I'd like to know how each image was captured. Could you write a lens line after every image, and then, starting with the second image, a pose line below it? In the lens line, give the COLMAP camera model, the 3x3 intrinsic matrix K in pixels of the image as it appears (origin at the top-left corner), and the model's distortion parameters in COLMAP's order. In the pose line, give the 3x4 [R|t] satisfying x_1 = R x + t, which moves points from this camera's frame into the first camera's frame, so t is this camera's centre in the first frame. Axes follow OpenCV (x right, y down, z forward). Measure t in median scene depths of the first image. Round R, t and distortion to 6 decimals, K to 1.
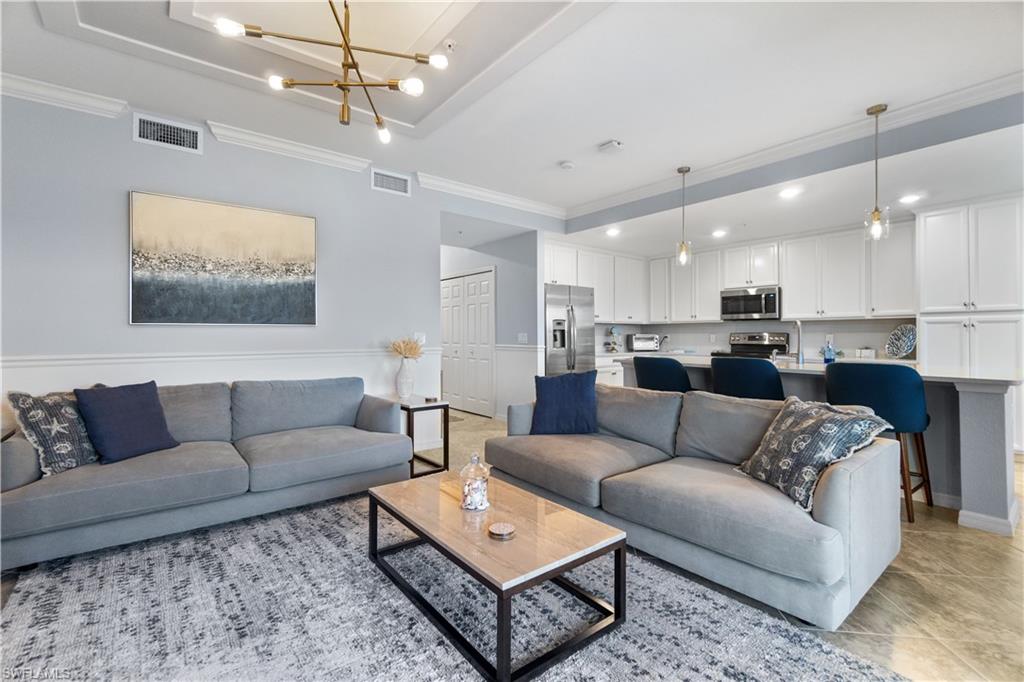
lens RADIAL K [[449.8, 0, 506.3], [0, 449.8, 333.8], [0, 0, 1]] dist [-0.002214, -0.000621]
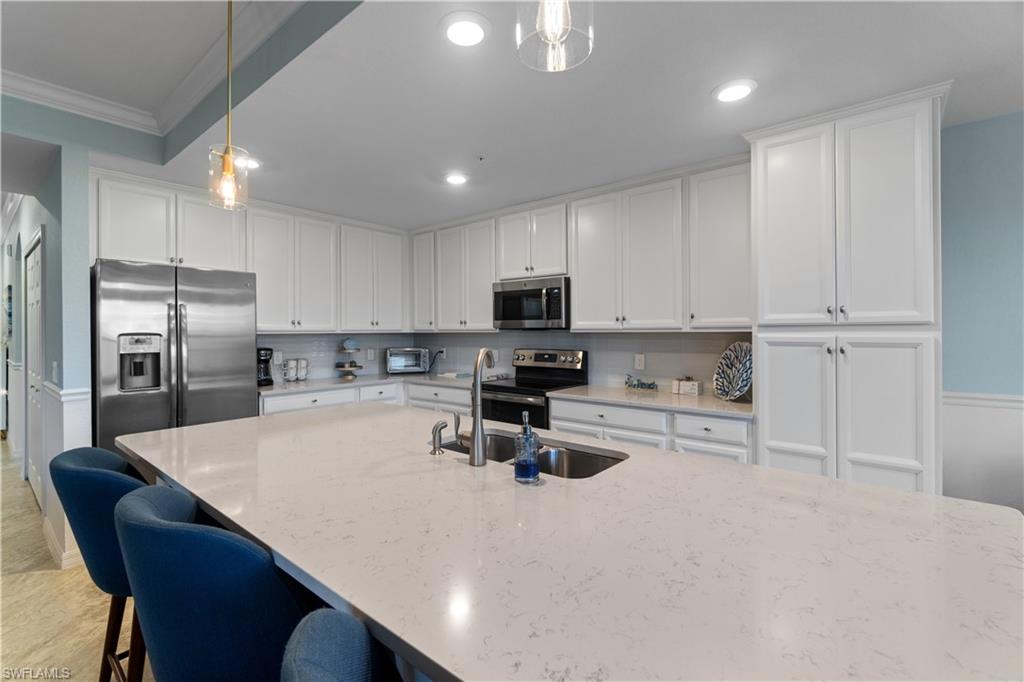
lens RADIAL K [[449.8, 0, 510.0], [0, 449.8, 331.6], [0, 0, 1]] dist [-0.002214, -0.000621]
pose [[0.978882, -0.004224, 0.204384, 0.405776], [0.003219, 0.999981, 0.005248, -0.033089], [-0.204403, -0.004479, 0.978877, 0.414325]]
